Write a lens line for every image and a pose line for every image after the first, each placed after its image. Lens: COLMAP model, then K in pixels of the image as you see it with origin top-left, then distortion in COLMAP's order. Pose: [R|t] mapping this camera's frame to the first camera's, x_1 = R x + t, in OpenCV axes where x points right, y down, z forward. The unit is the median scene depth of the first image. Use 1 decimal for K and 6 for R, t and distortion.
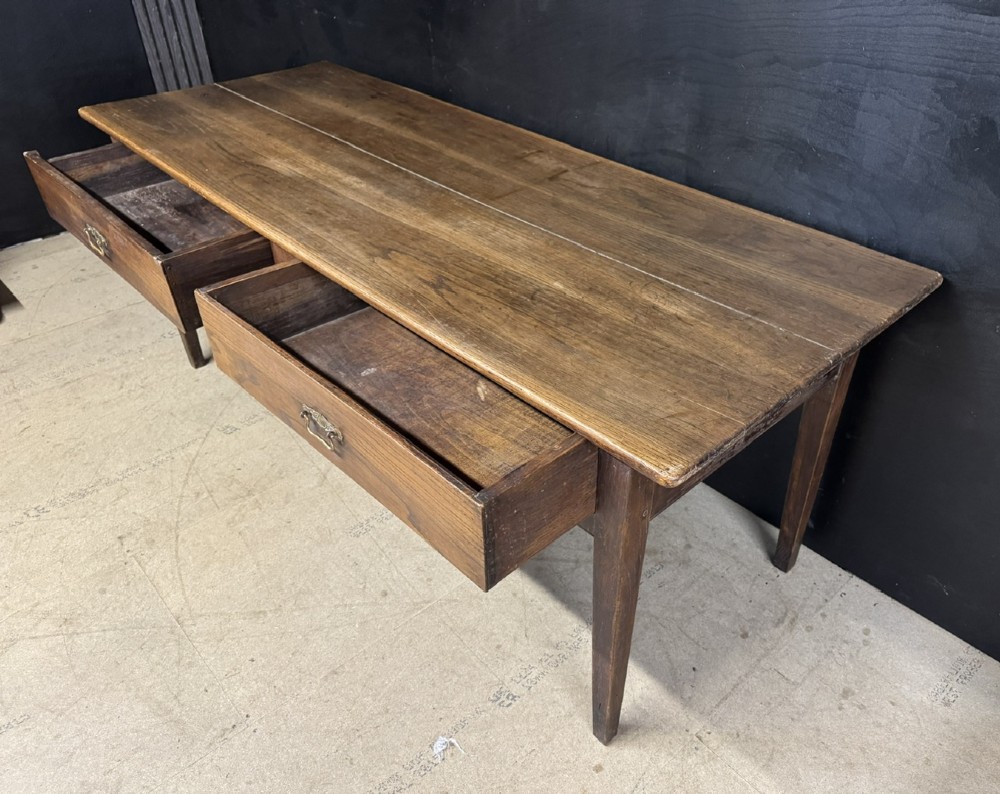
lens RADIAL K [[780.1, 0, 547.2], [0, 780.1, 412.9], [0, 0, 1]] dist [0.047870, -0.071478]
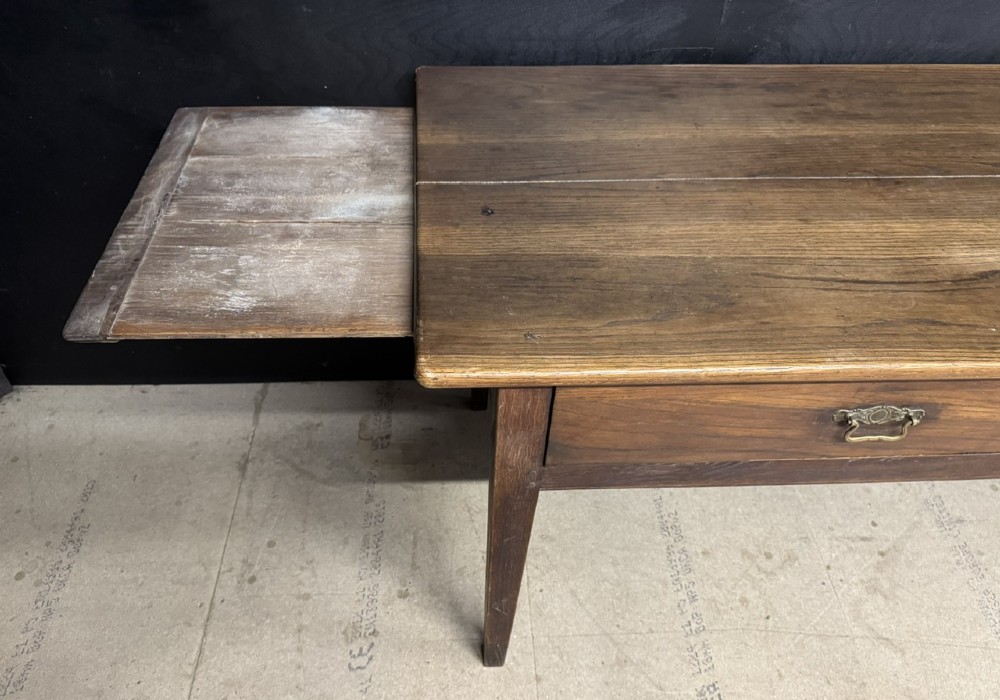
lens RADIAL K [[743.7, 0, 482.0], [0, 743.7, 392.2], [0, 0, 1]] dist [0.013146, -0.003517]
pose [[0.657953, -0.533171, 0.531814, -0.911766], [0.444860, 0.844998, 0.296779, -0.556798], [-0.607616, 0.041316, 0.793155, 0.822968]]
